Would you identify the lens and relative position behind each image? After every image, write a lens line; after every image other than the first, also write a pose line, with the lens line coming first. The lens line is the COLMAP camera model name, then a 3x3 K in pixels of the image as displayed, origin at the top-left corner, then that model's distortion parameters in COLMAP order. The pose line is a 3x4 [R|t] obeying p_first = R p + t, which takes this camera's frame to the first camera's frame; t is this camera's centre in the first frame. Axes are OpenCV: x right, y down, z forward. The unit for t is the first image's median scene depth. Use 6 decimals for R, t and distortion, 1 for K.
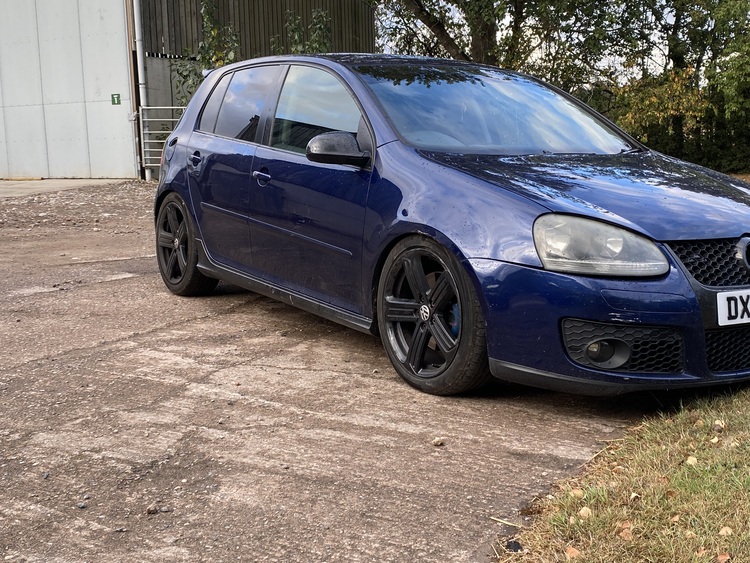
lens RADIAL K [[910.1, 0, 390.0], [0, 910.1, 253.1], [0, 0, 1]] dist [0.267381, -0.927695]
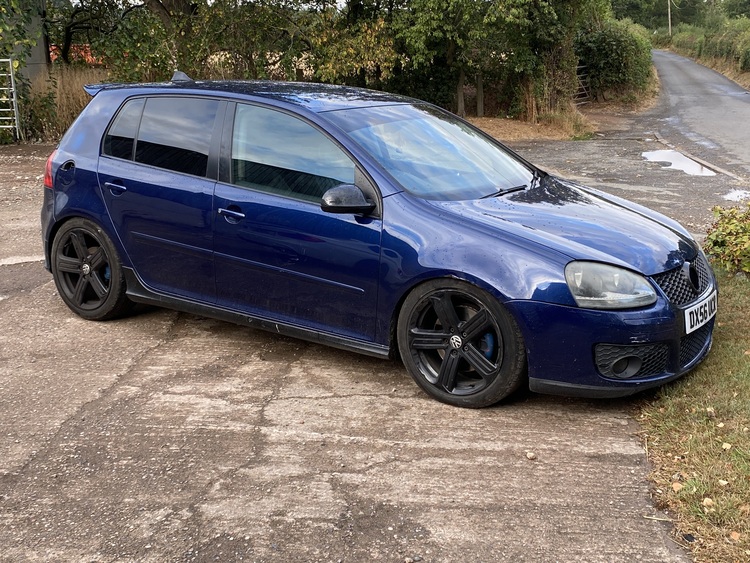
lens RADIAL K [[910.1, 0, 390.0], [0, 910.1, 253.1], [0, 0, 1]] dist [0.267381, -0.927695]
pose [[0.920077, -0.083977, 0.382630, -0.106521], [0.049700, 0.993883, 0.098622, -0.037545], [-0.388571, -0.071723, 0.918623, -0.013464]]
